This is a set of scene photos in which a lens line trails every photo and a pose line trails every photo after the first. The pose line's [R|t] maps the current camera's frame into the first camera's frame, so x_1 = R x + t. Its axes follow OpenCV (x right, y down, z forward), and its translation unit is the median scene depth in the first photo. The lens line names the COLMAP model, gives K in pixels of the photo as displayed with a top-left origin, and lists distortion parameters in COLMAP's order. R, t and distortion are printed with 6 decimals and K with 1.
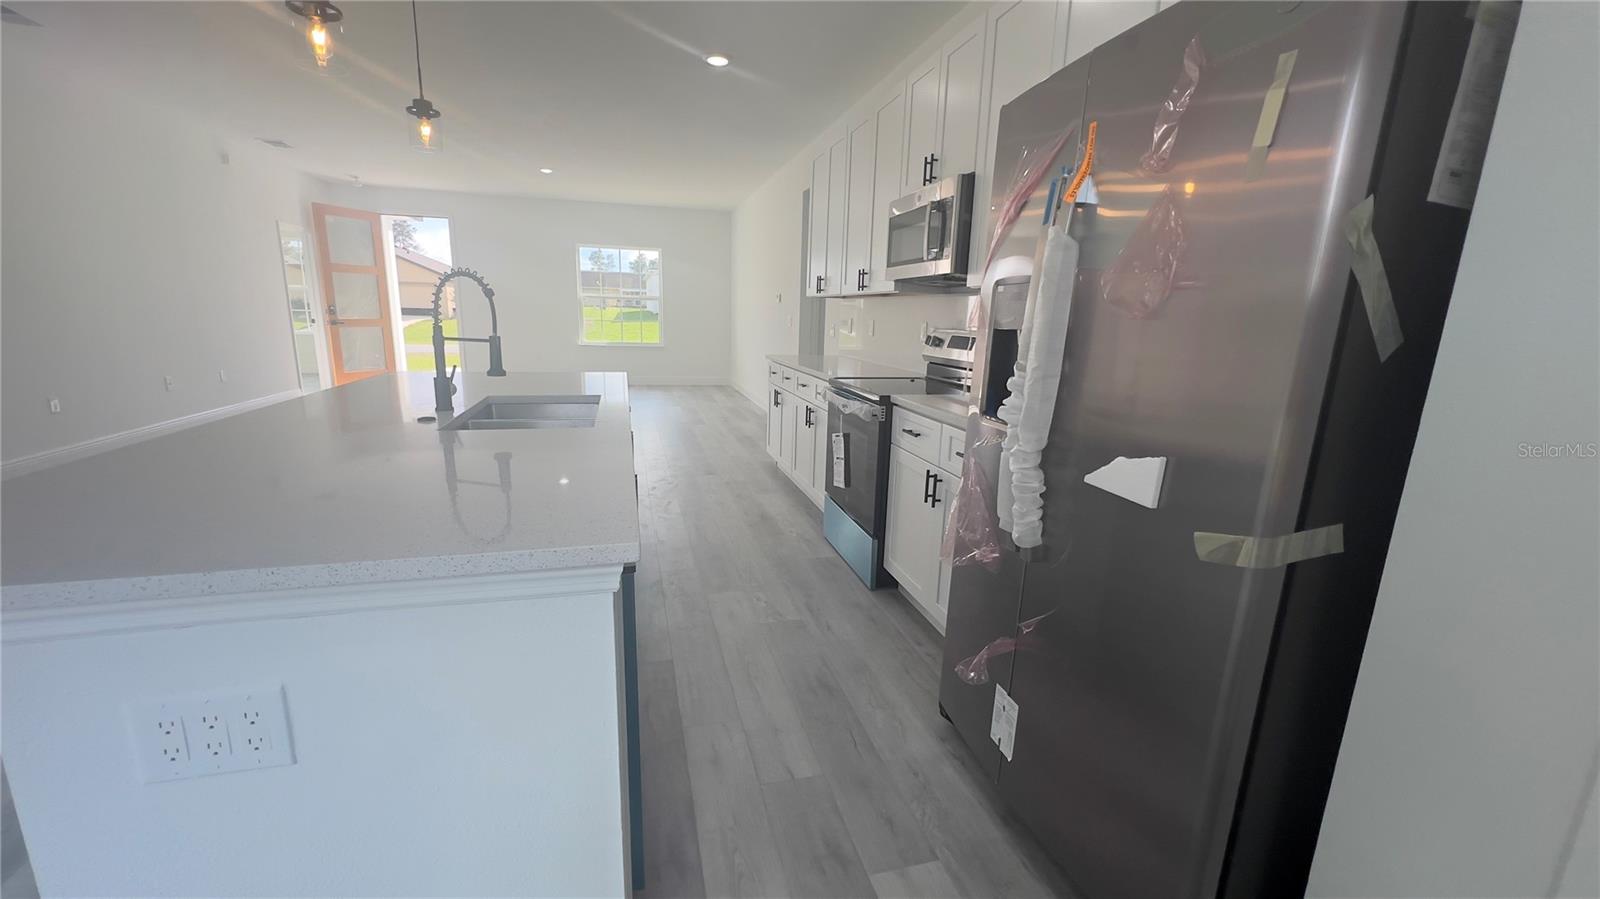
lens RADIAL K [[637.7, 0, 800.9], [0, 637.7, 452.1], [0, 0, 1]] dist [-0.000808, 0.000930]
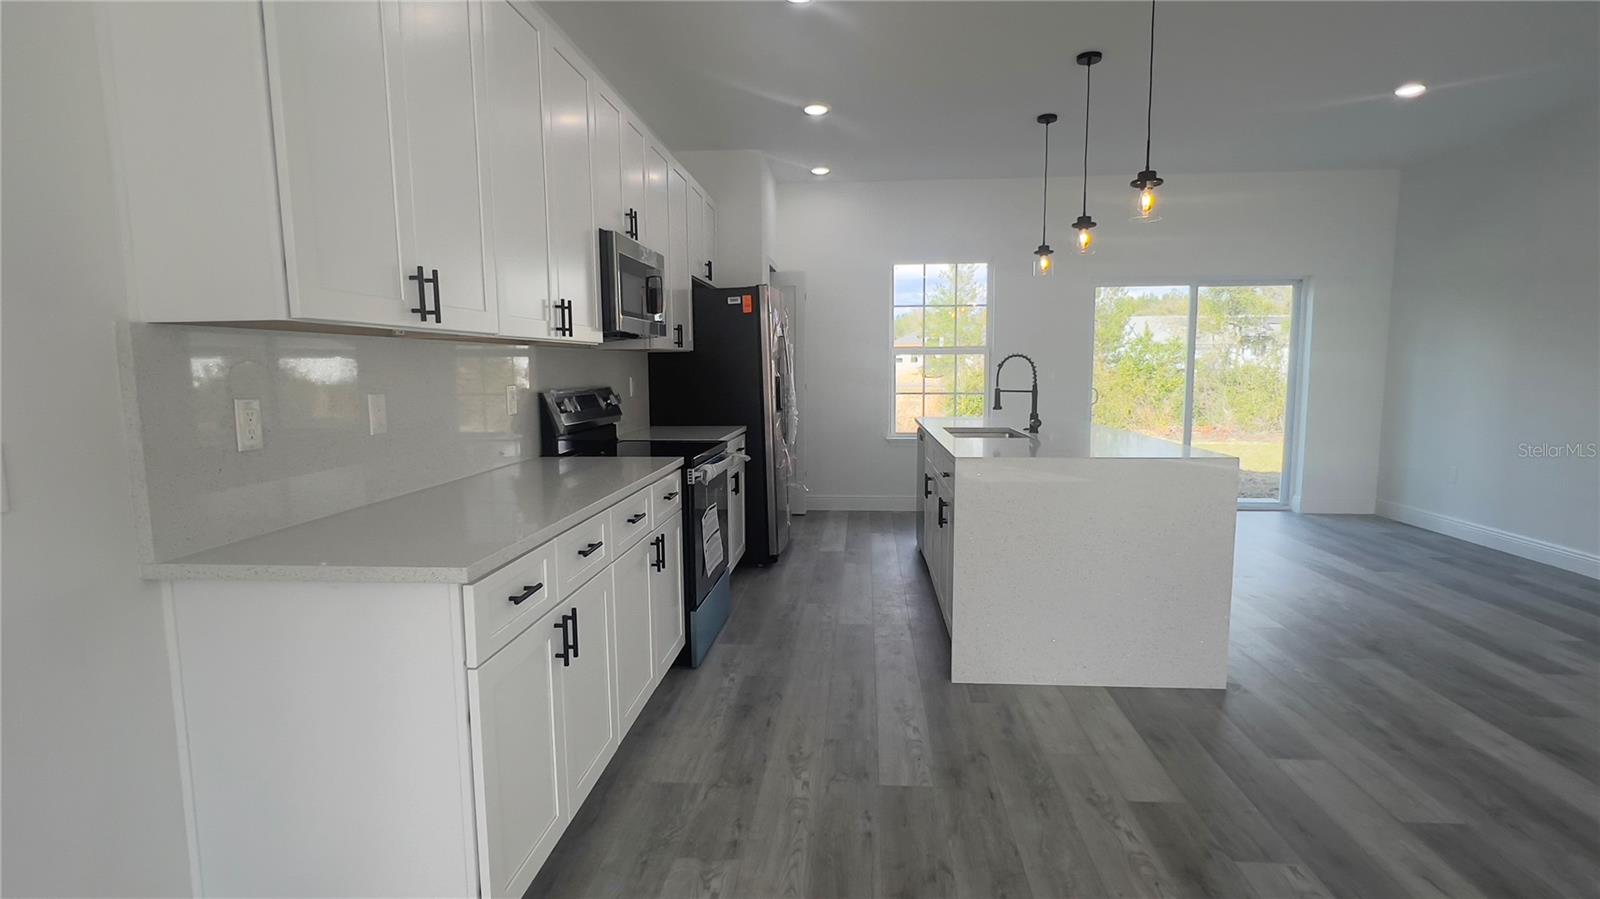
lens RADIAL K [[794.3, 0, 803.3], [0, 794.3, 458.9], [0, 0, 1]] dist [-0.003200, -0.000680]
pose [[-0.941719, -0.061522, 0.330728, -0.524349], [0.051322, 0.945351, 0.321989, -0.551528], [-0.332464, 0.320196, -0.887098, 2.395418]]
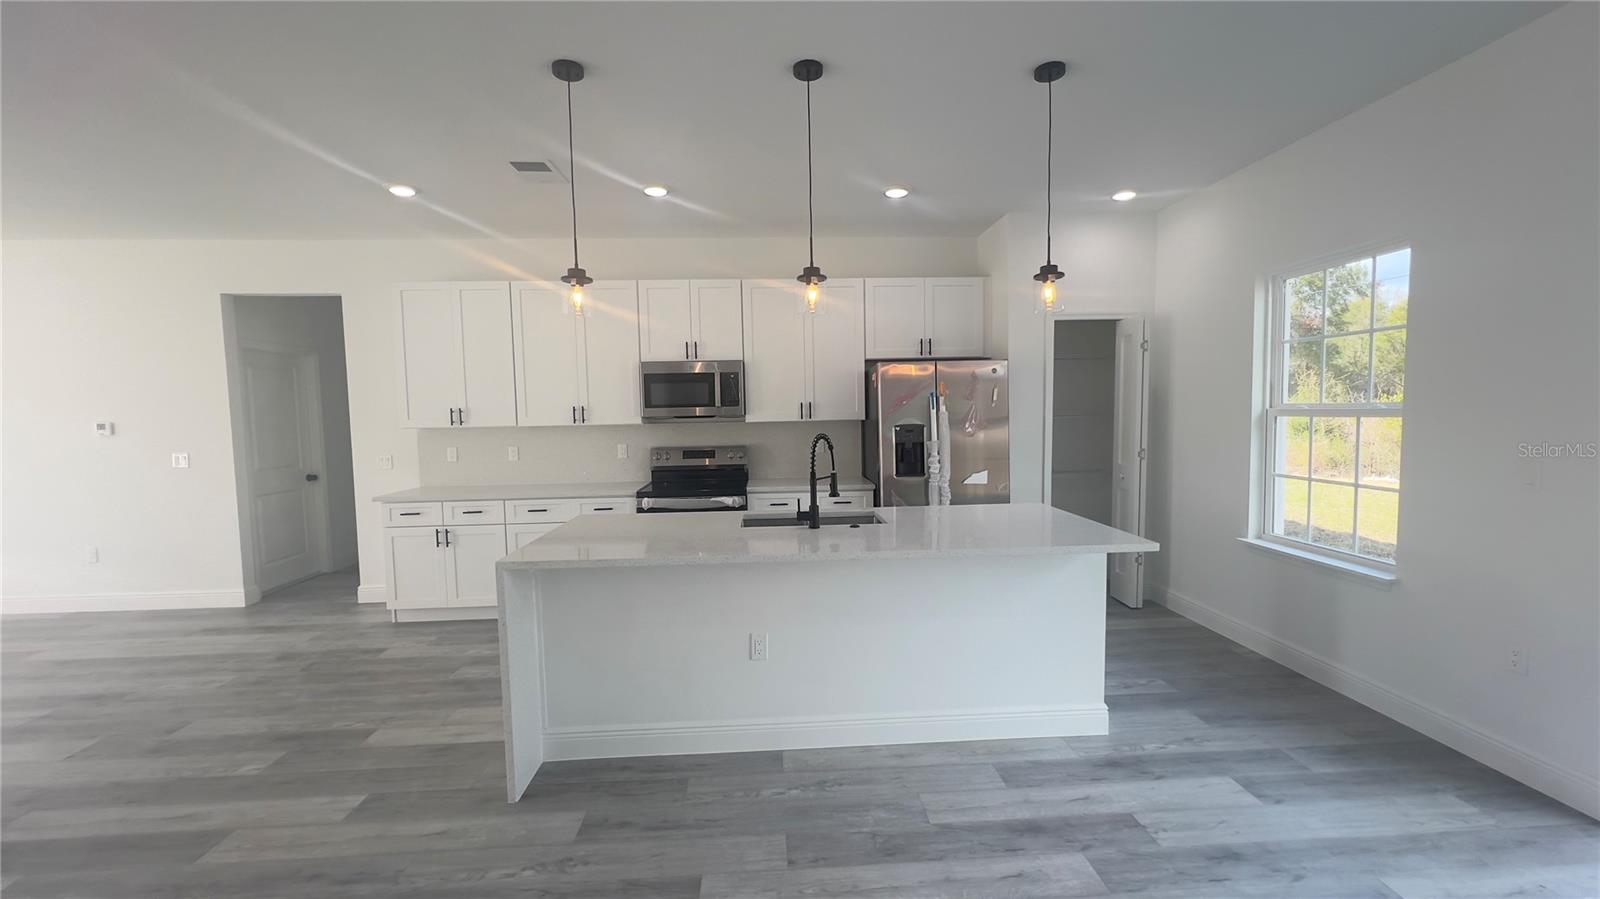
lens RADIAL K [[637.7, 0, 797.7], [0, 637.7, 452.2], [0, 0, 1]] dist [-0.000808, 0.000930]
pose [[0.210081, -0.096953, 0.972865, -1.513287], [0.231870, 0.971622, 0.046759, -0.239063], [-0.949791, 0.215755, 0.226600, 0.506221]]
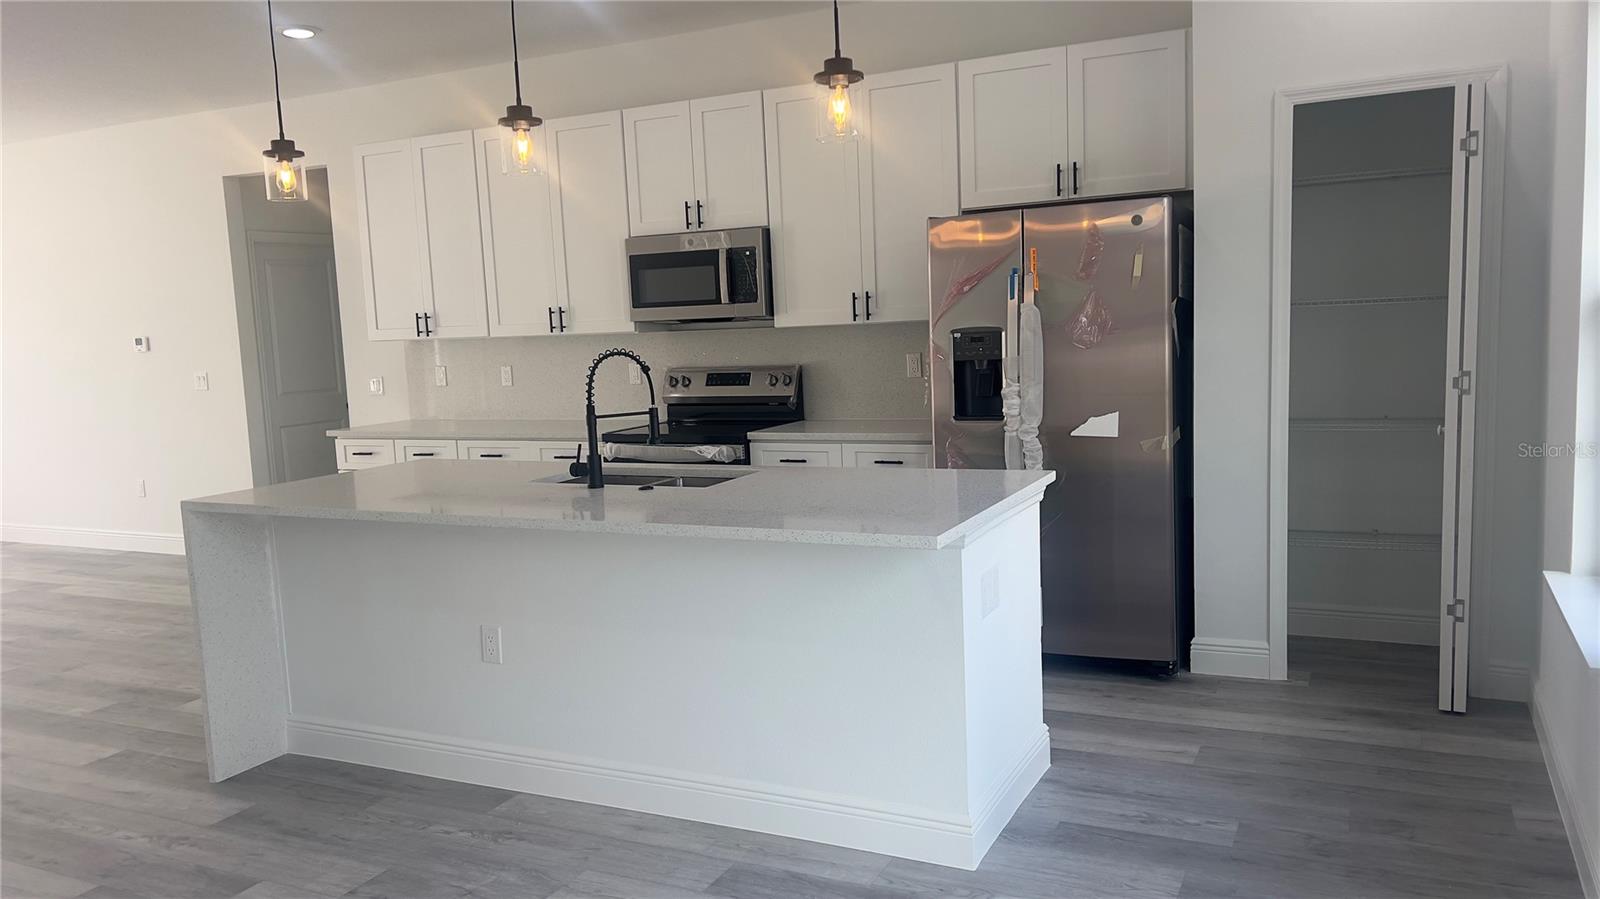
lens RADIAL K [[1195.9, 0, 785.5], [0, 1195.9, 456.7], [0, 0, 1]] dist [0.058515, -0.072704]
pose [[0.664930, -0.145287, 0.732639, -1.320183], [0.220183, 0.975438, -0.006398, -0.027177], [-0.713714, 0.165569, 0.680588, -0.383189]]
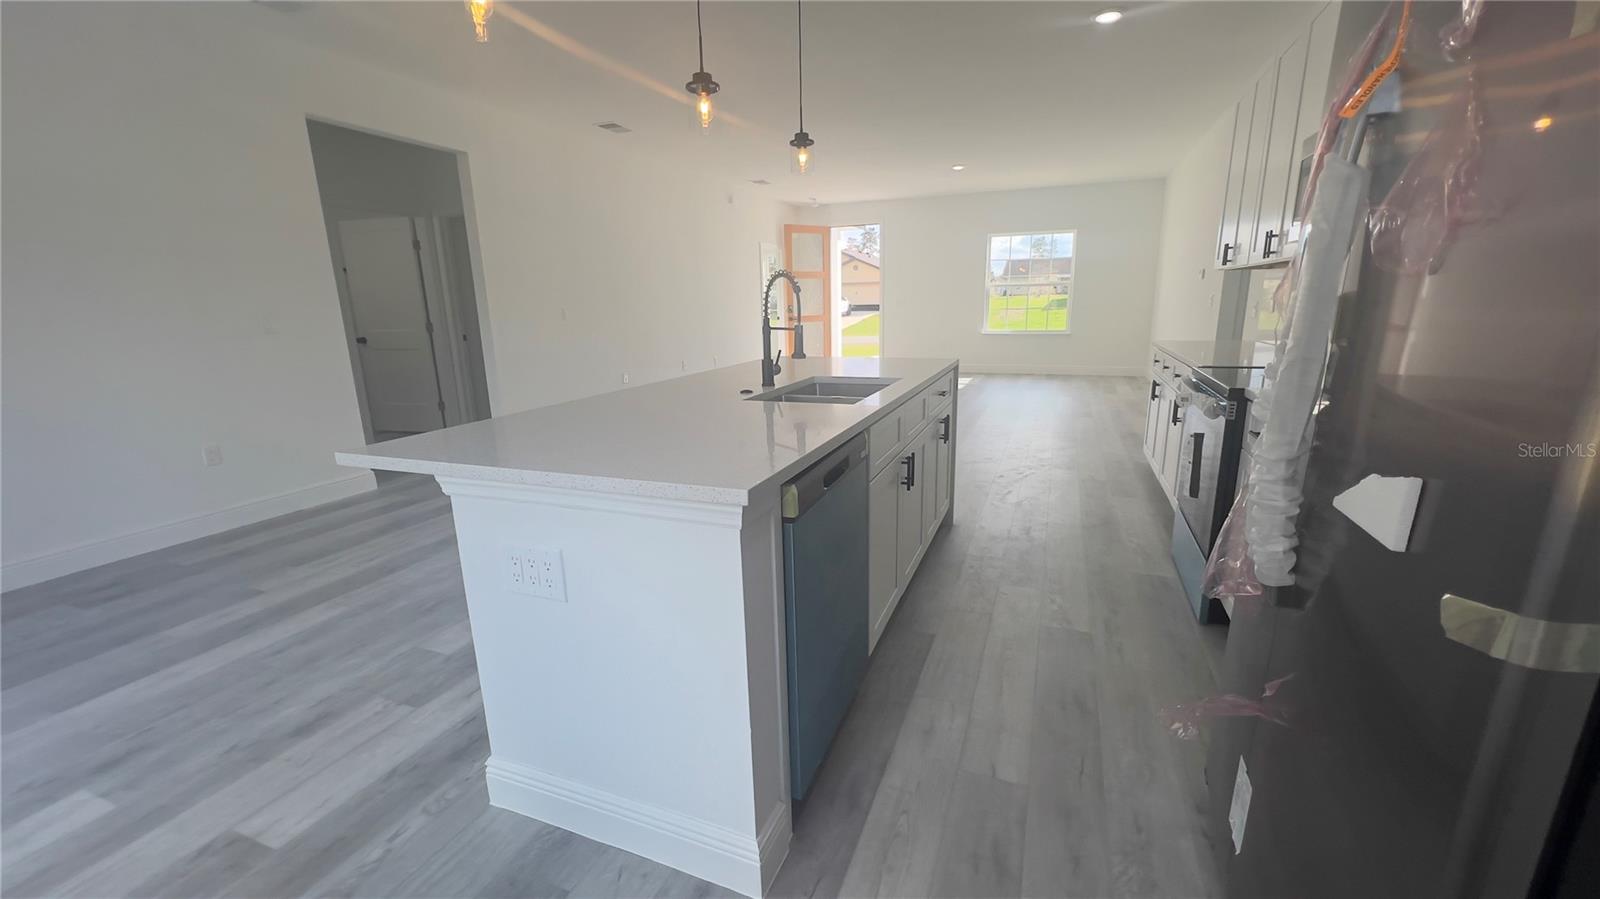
lens RADIAL K [[637.7, 0, 803.7], [0, 637.7, 452.4], [0, 0, 1]] dist [-0.000808, 0.000930]
pose [[0.799902, 0.093855, -0.592746, 0.189388], [-0.084023, 0.995481, 0.044236, 0.002292], [0.594219, 0.014420, 0.804174, 0.029330]]
